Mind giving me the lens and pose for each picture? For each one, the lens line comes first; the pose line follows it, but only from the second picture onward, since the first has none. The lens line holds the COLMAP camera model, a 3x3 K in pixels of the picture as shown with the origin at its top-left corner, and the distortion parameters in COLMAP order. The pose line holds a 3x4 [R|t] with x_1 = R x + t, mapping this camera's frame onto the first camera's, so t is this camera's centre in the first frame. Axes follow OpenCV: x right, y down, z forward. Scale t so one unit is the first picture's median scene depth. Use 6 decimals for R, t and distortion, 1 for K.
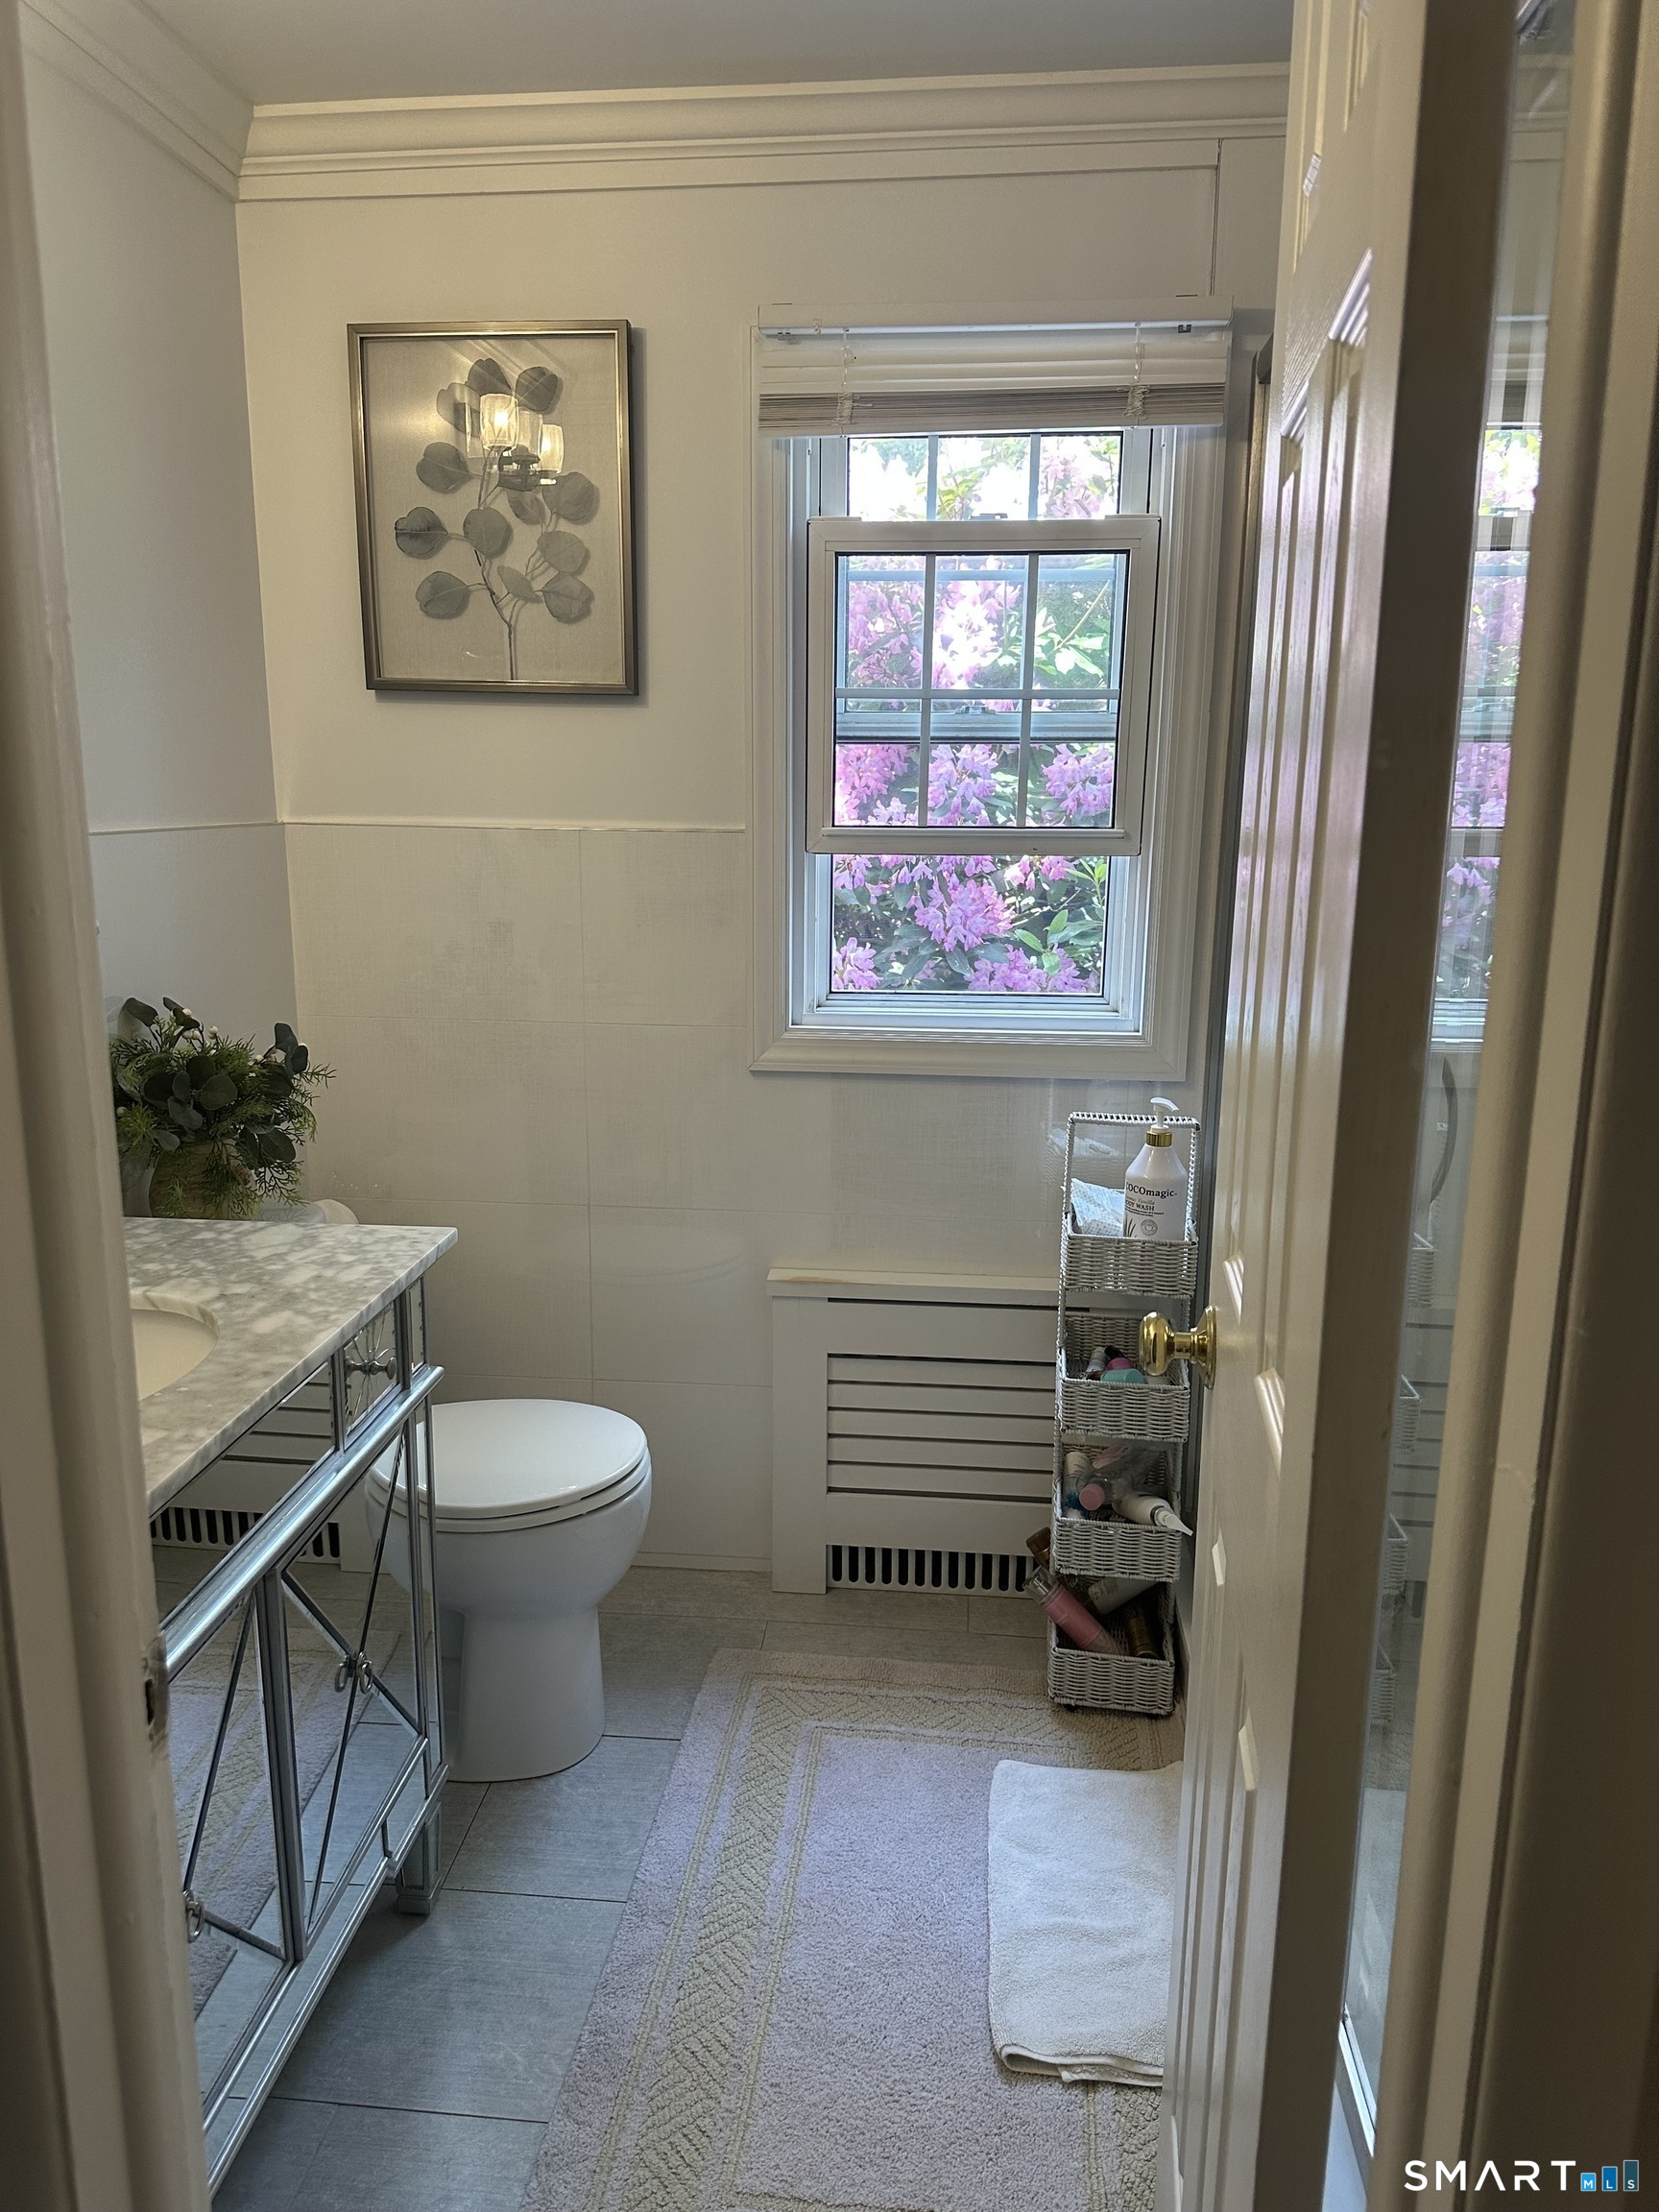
lens RADIAL K [[1542.6, 0, 829.5], [0, 1542.6, 1106.0], [0, 0, 1]] dist [-0.290502, -0.000445]
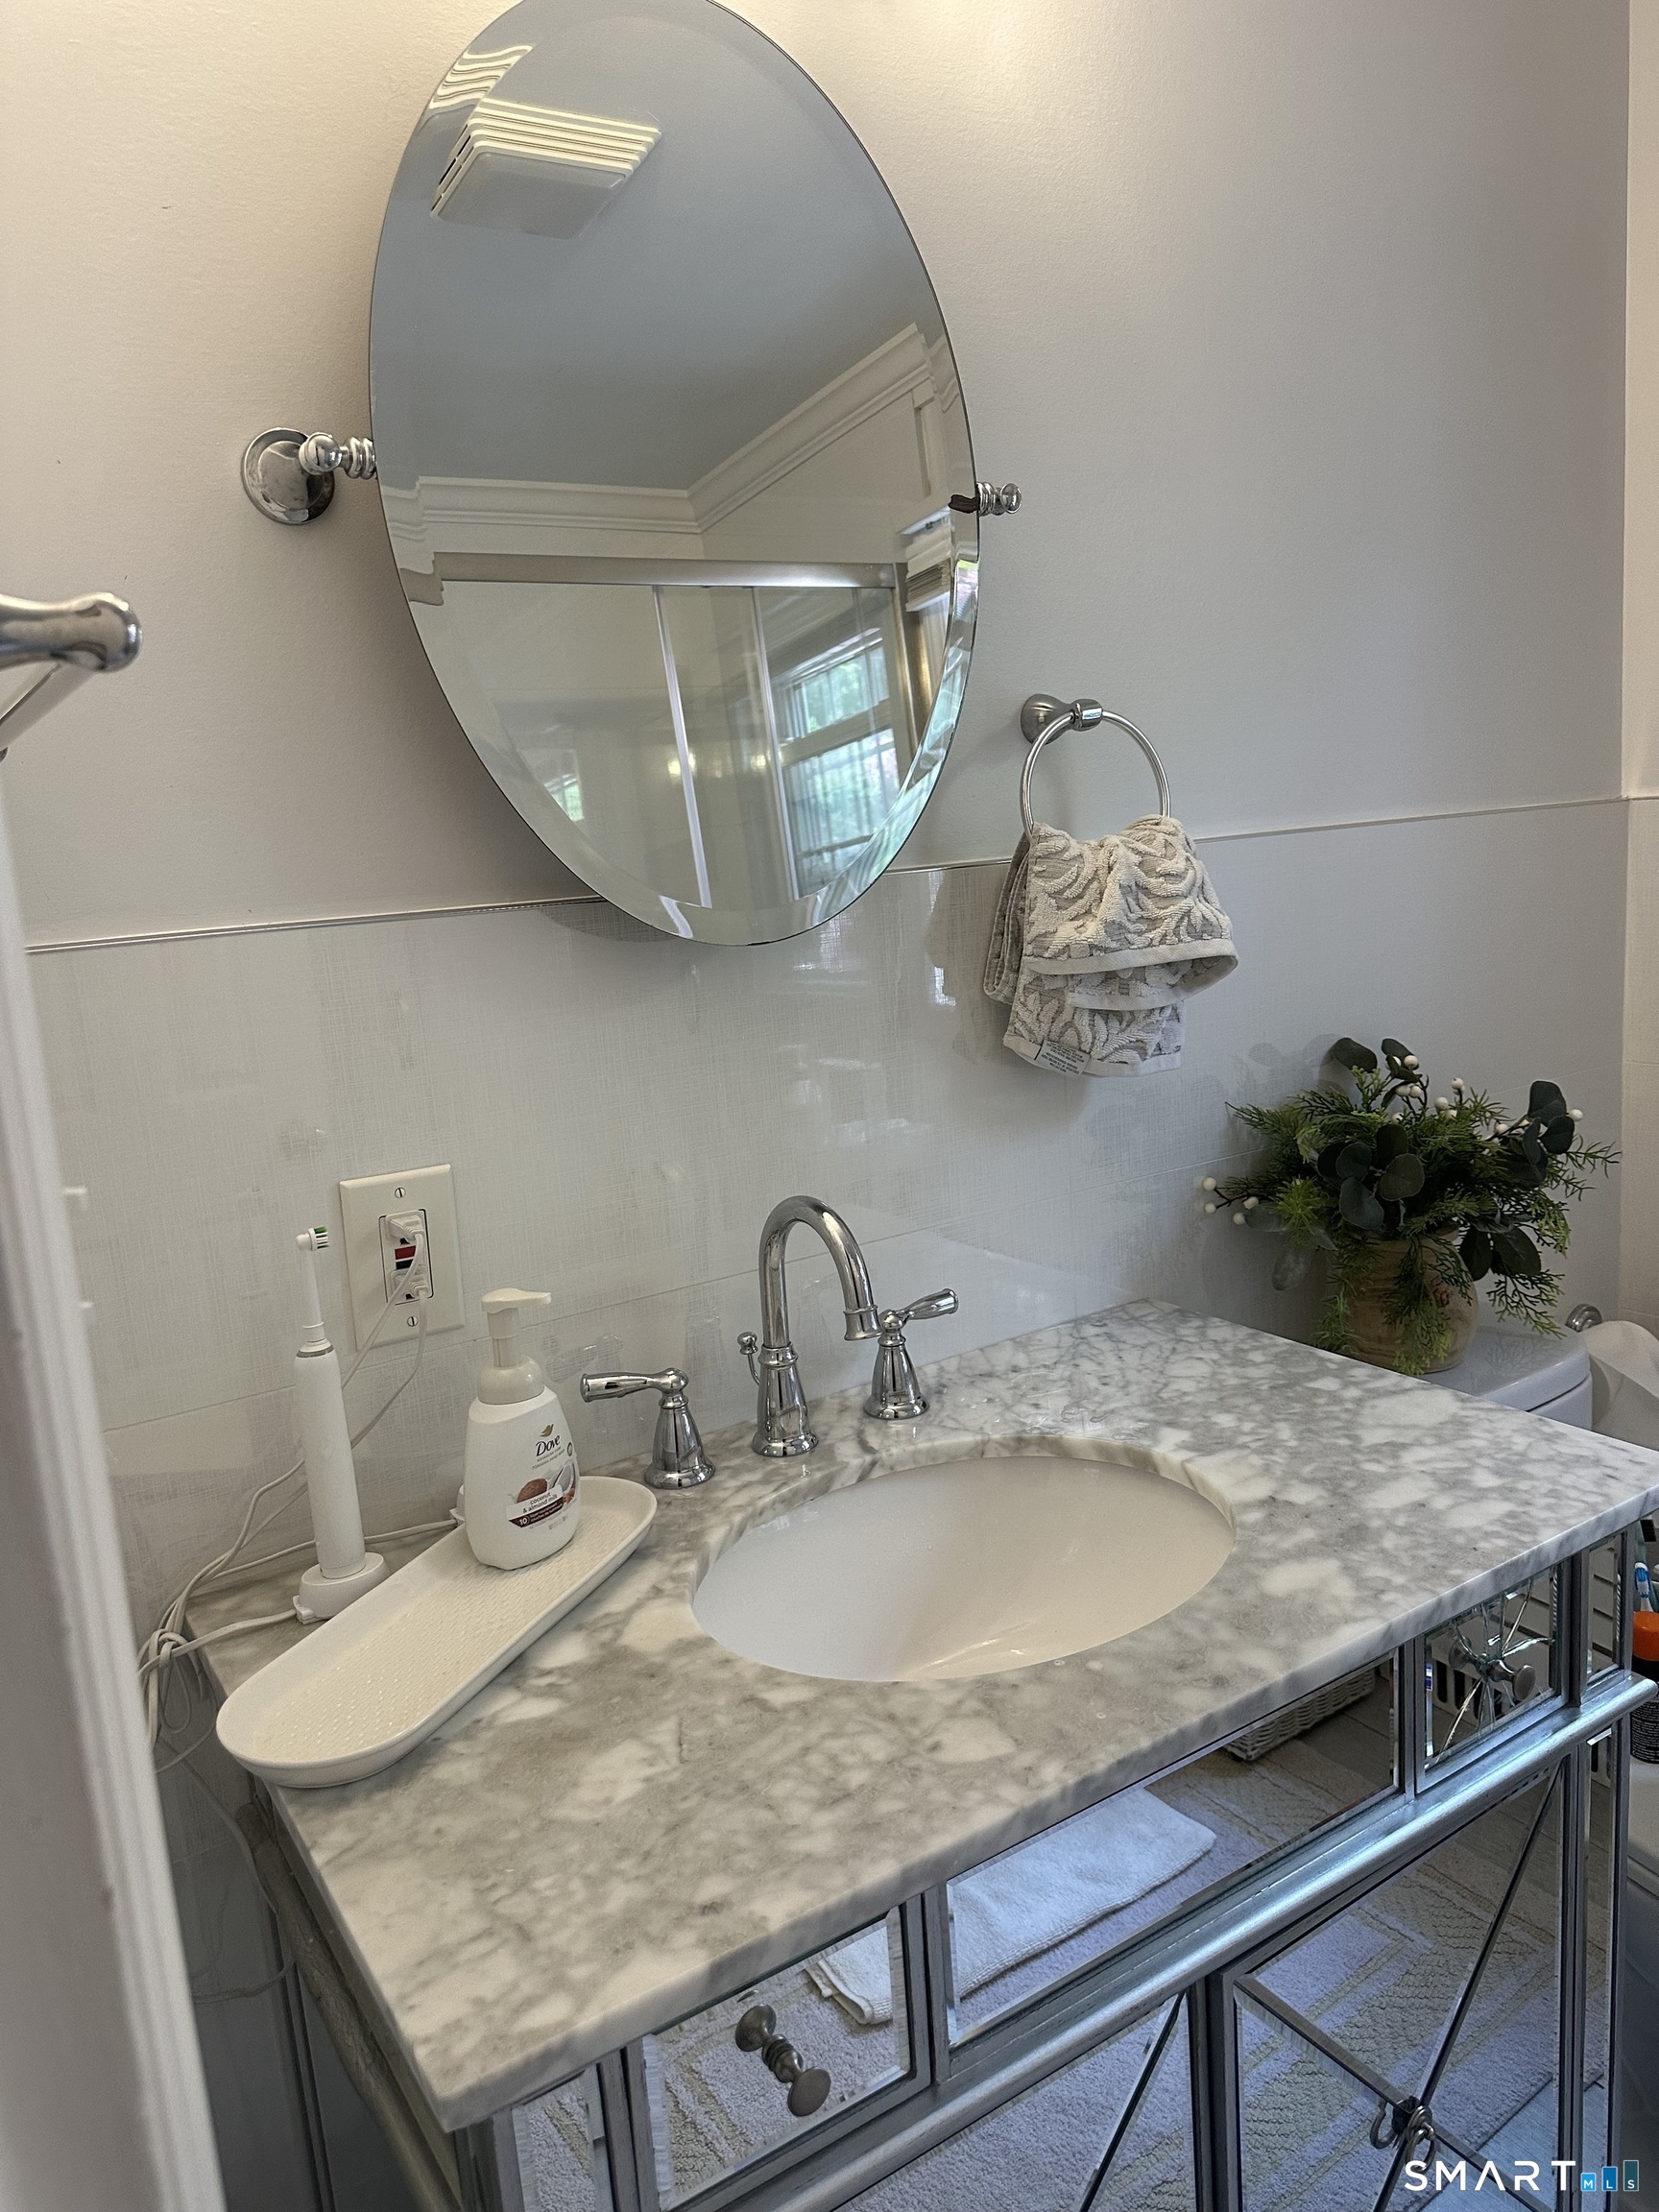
lens RADIAL K [[1549.2, 0, 828.3], [0, 1549.2, 1148.2], [0, 0, 1]] dist [0.051147, -0.084467]
pose [[0.620170, 0.076336, -0.780745, 0.013550], [-0.062314, 0.996903, 0.047973, -0.053427], [0.781989, 0.018900, 0.623006, 0.349910]]
